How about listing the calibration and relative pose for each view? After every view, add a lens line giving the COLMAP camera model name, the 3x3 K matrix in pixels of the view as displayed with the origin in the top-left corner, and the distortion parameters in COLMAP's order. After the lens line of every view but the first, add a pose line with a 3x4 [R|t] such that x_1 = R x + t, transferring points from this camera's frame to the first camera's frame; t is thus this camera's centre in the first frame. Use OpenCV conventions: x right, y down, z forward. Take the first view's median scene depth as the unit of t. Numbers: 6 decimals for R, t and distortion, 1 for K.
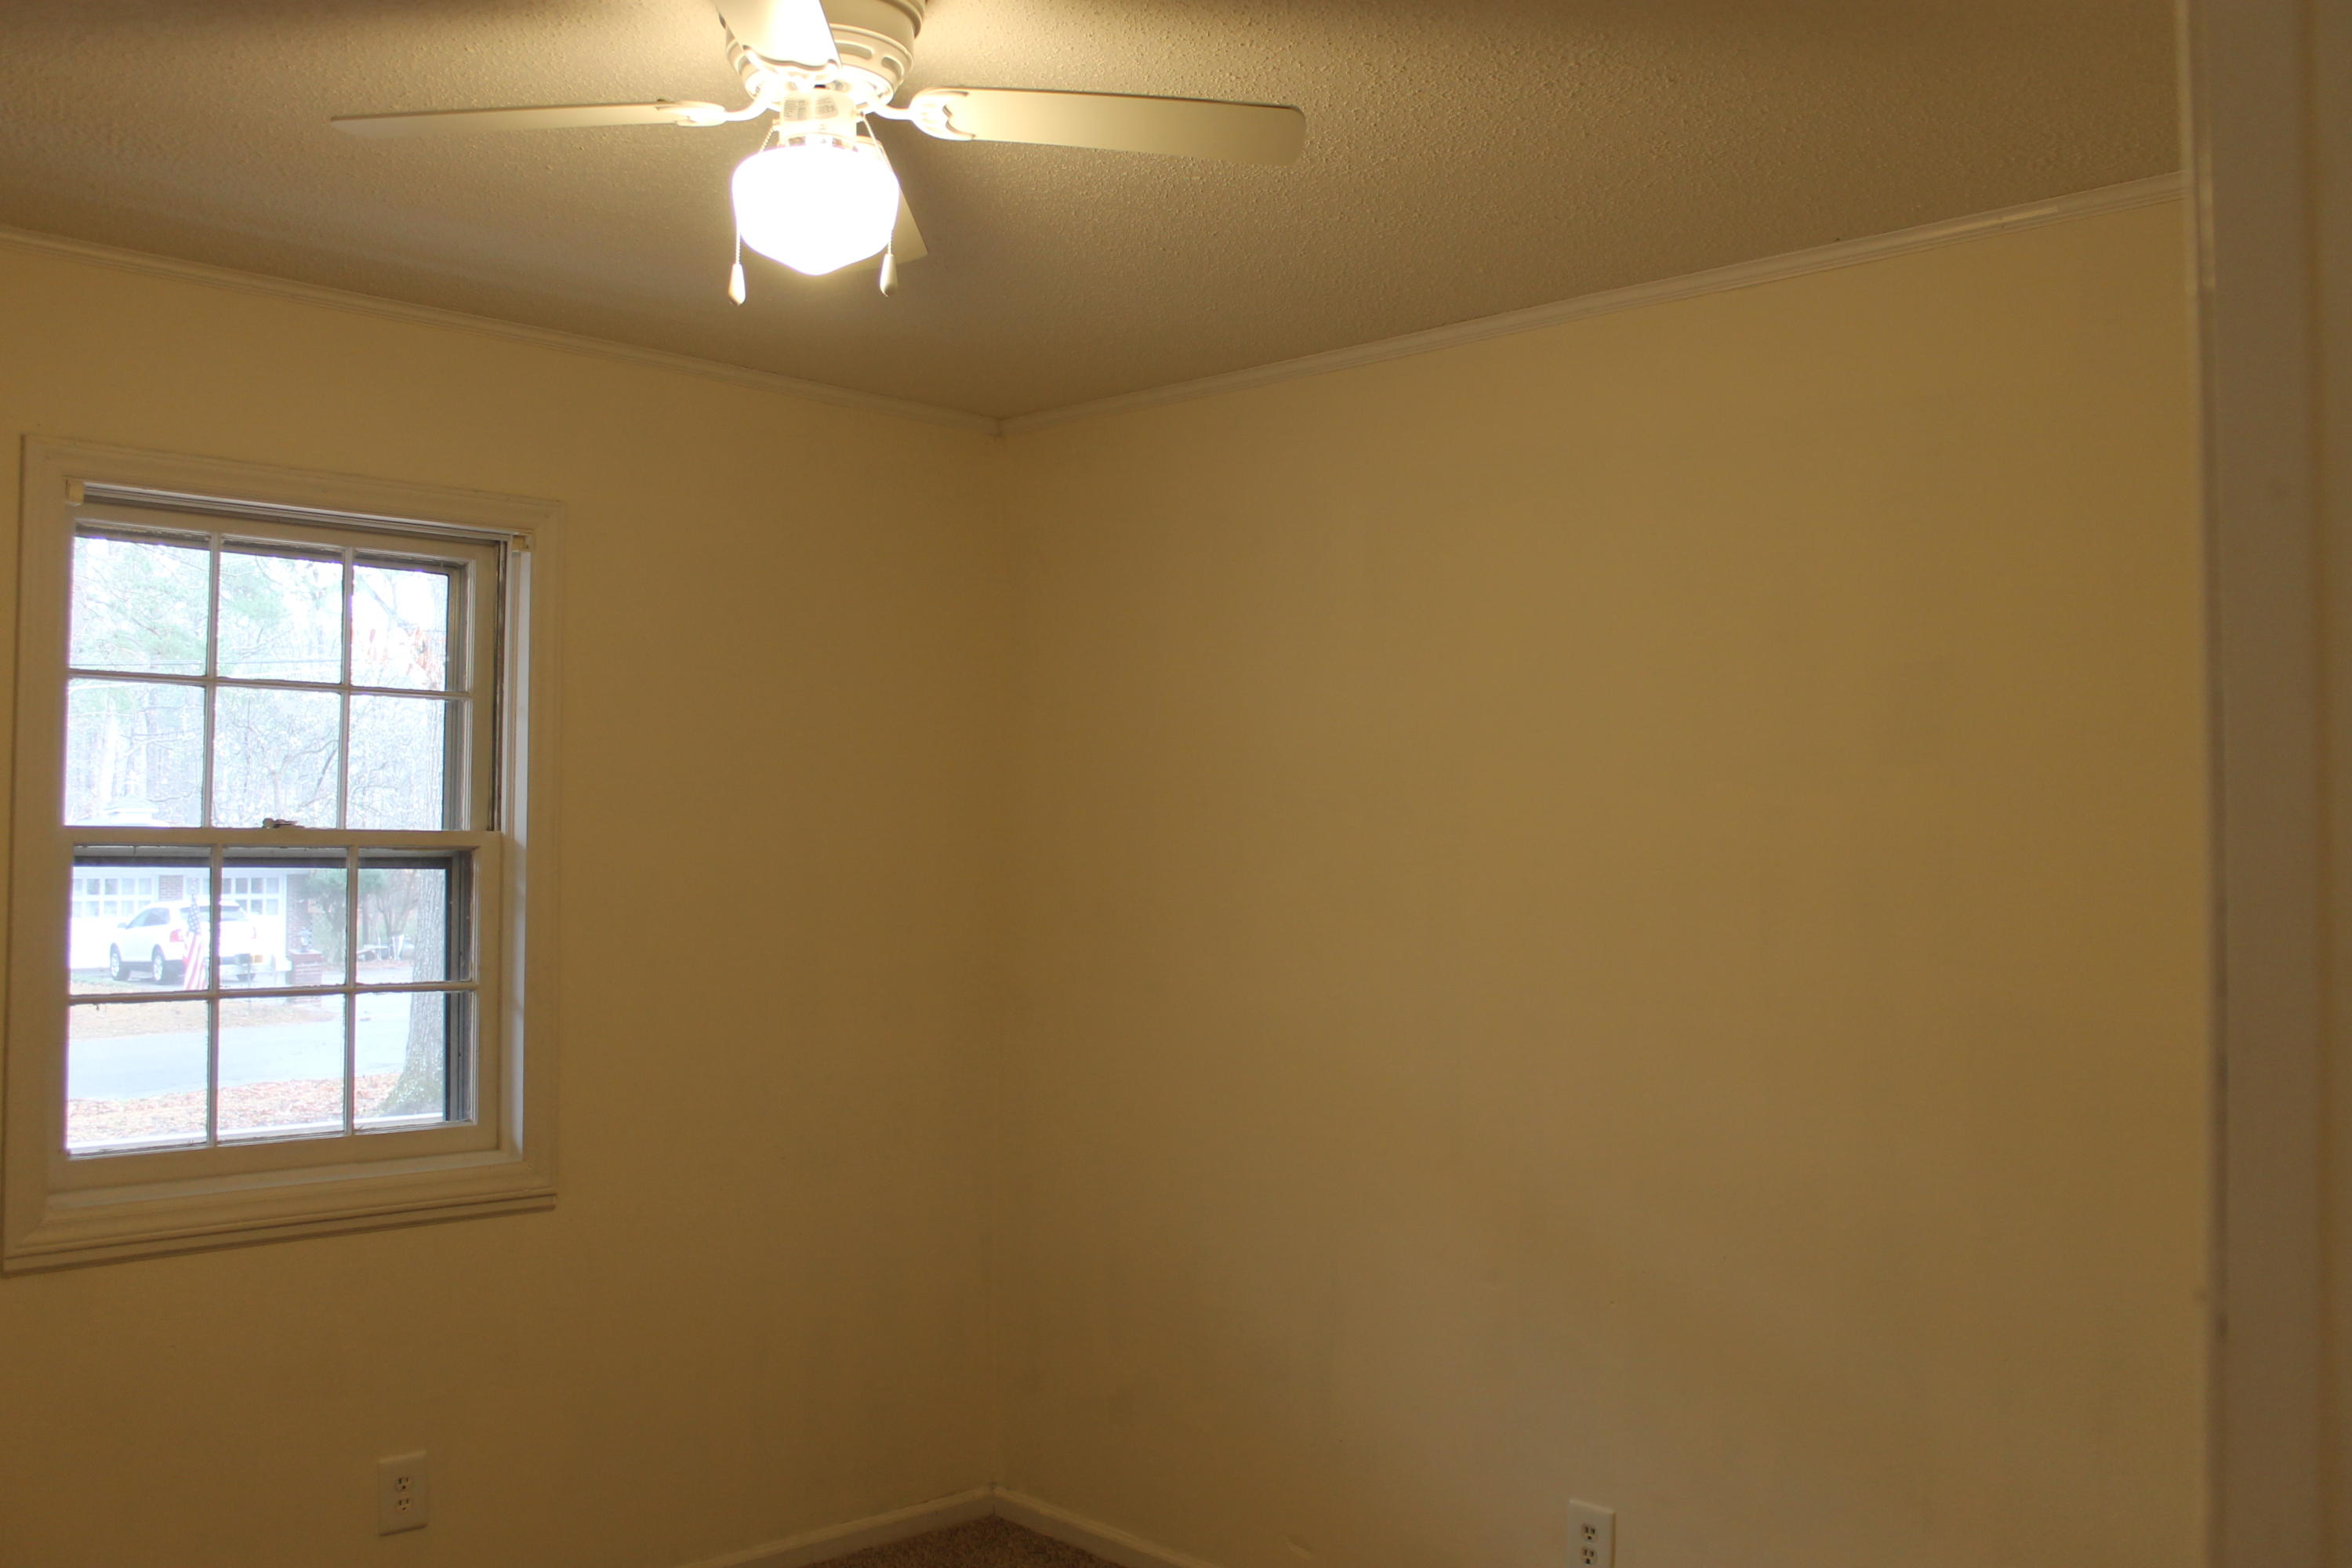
lens RADIAL K [[2040.6, 0, 1176.0], [0, 2040.6, 784.0], [0, 0, 1]] dist [-0.172991, 0.199380]
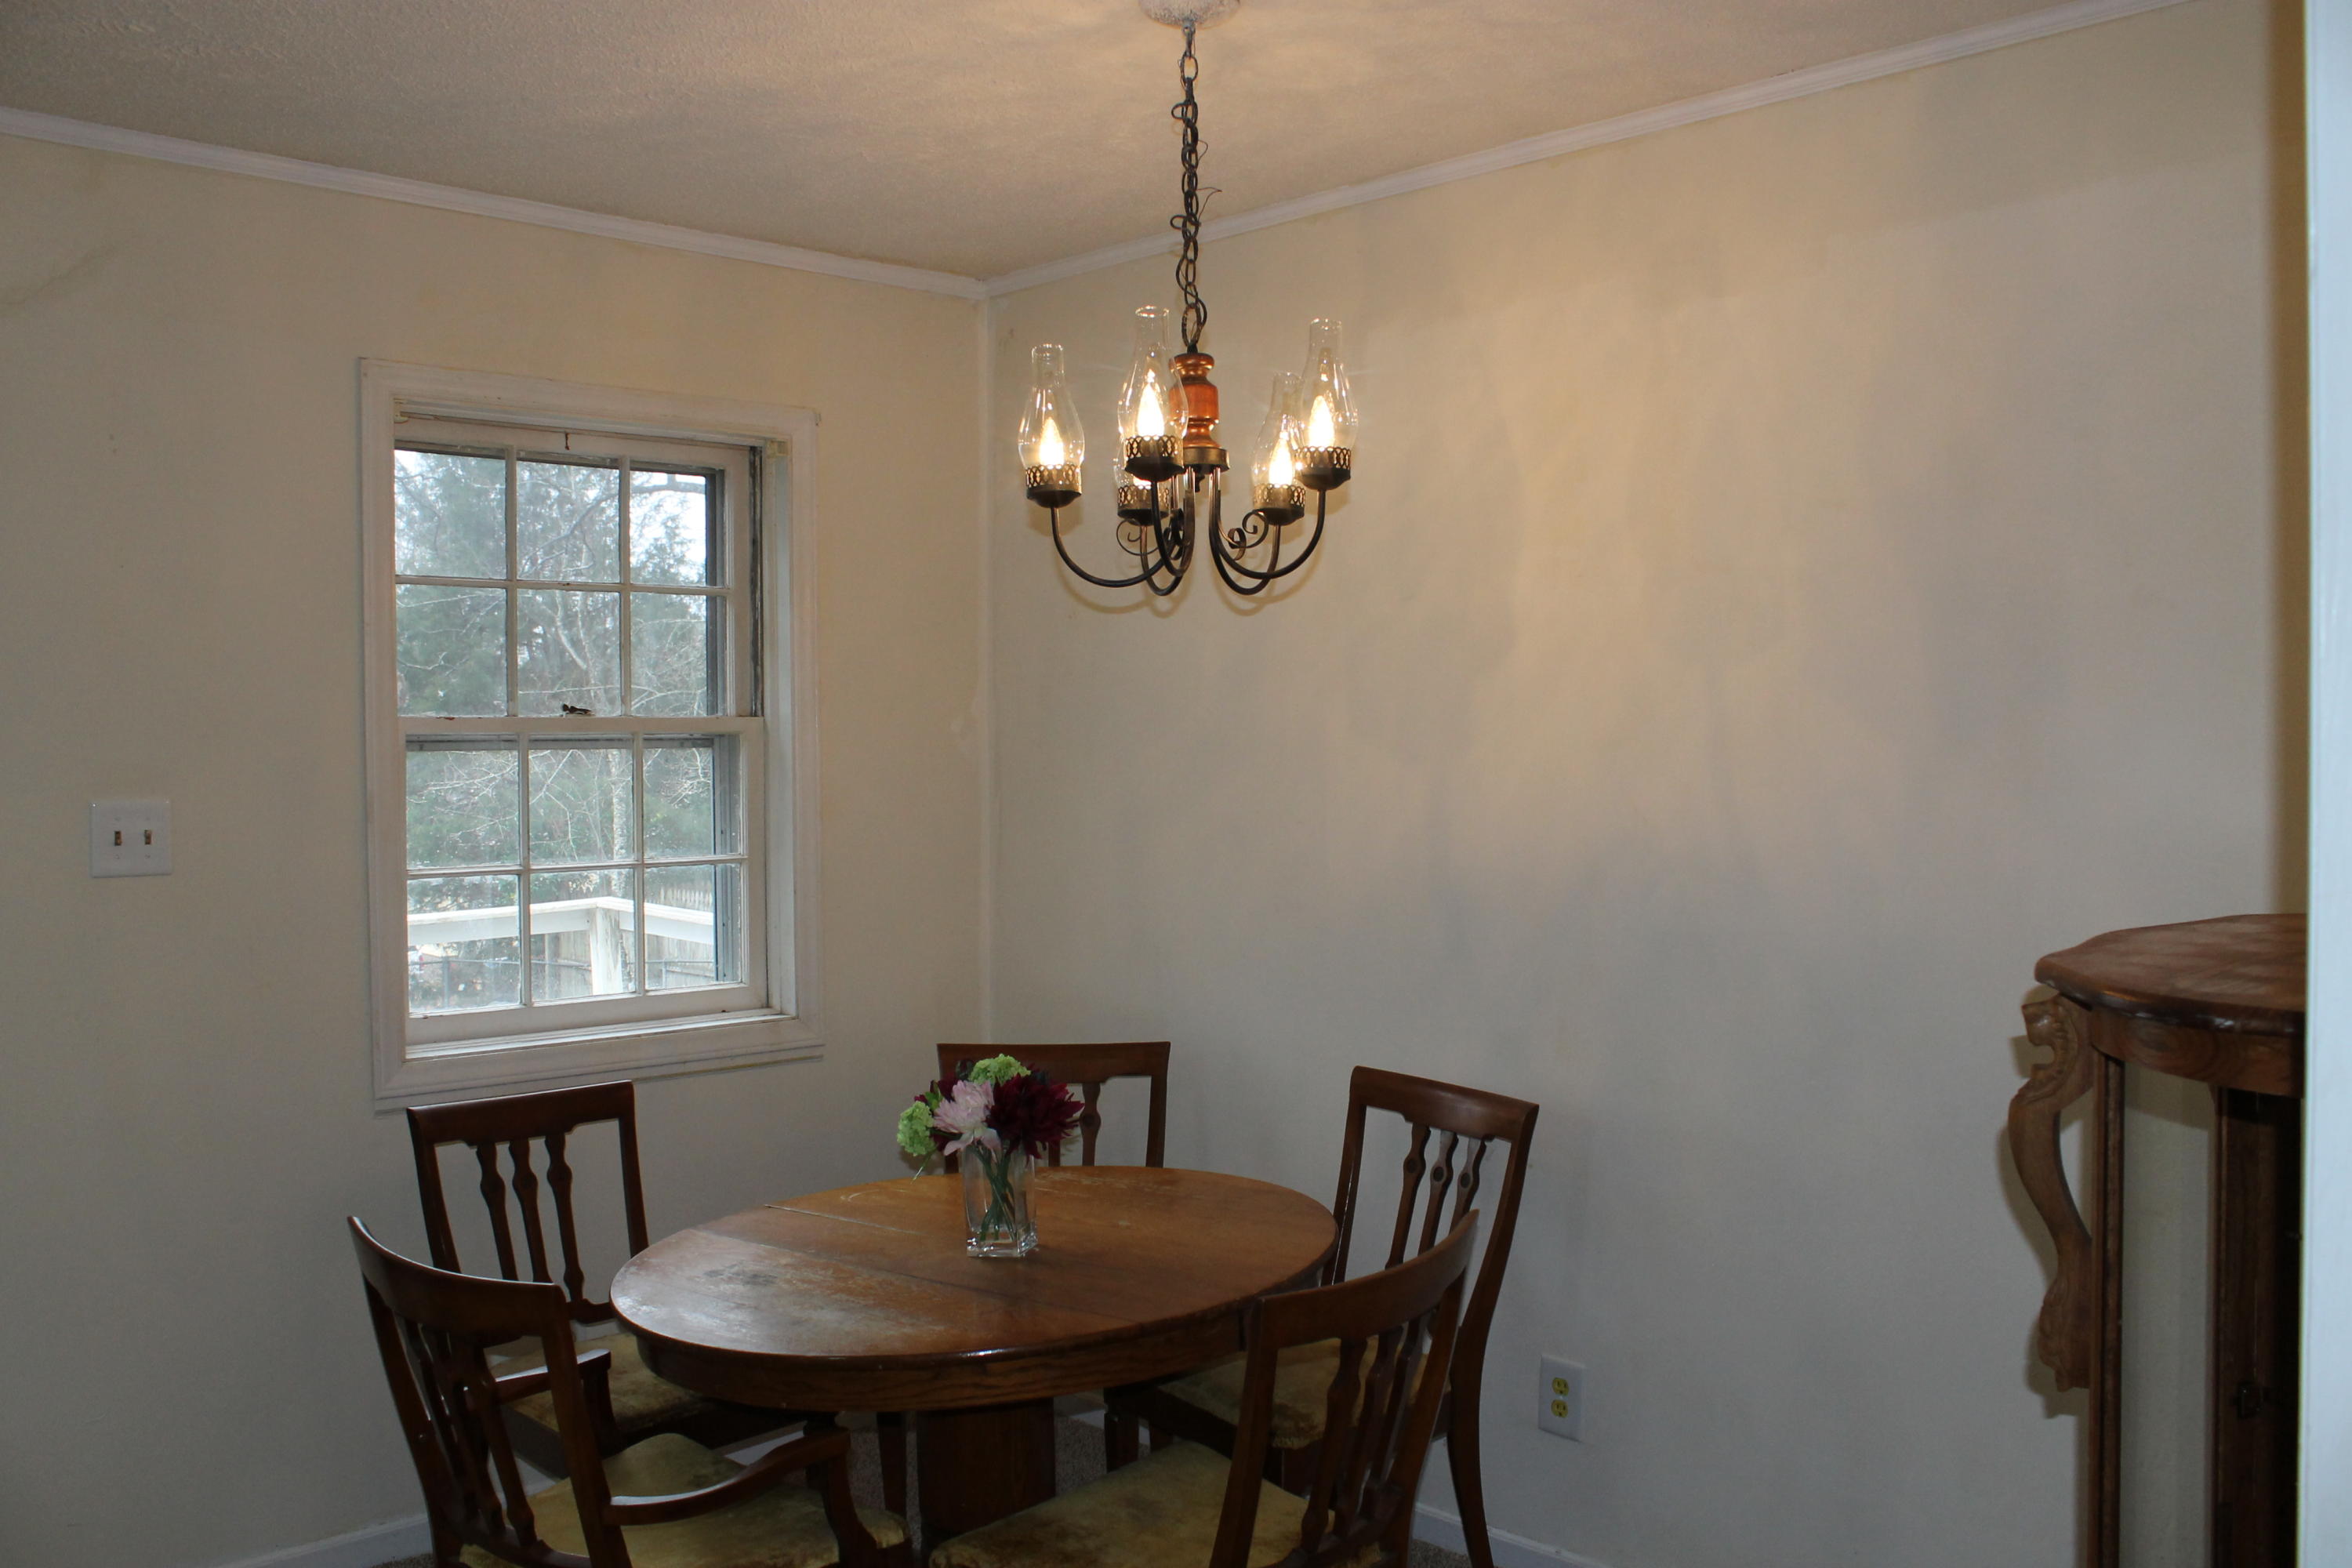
lens RADIAL K [[2040.6, 0, 1176.0], [0, 2040.6, 784.0], [0, 0, 1]] dist [-0.172991, 0.199380]
pose [[0.999576, -0.007517, 0.028116, -0.149060], [0.005818, 0.998180, 0.060028, -0.004682], [-0.028516, -0.059839, 0.997801, -0.109419]]
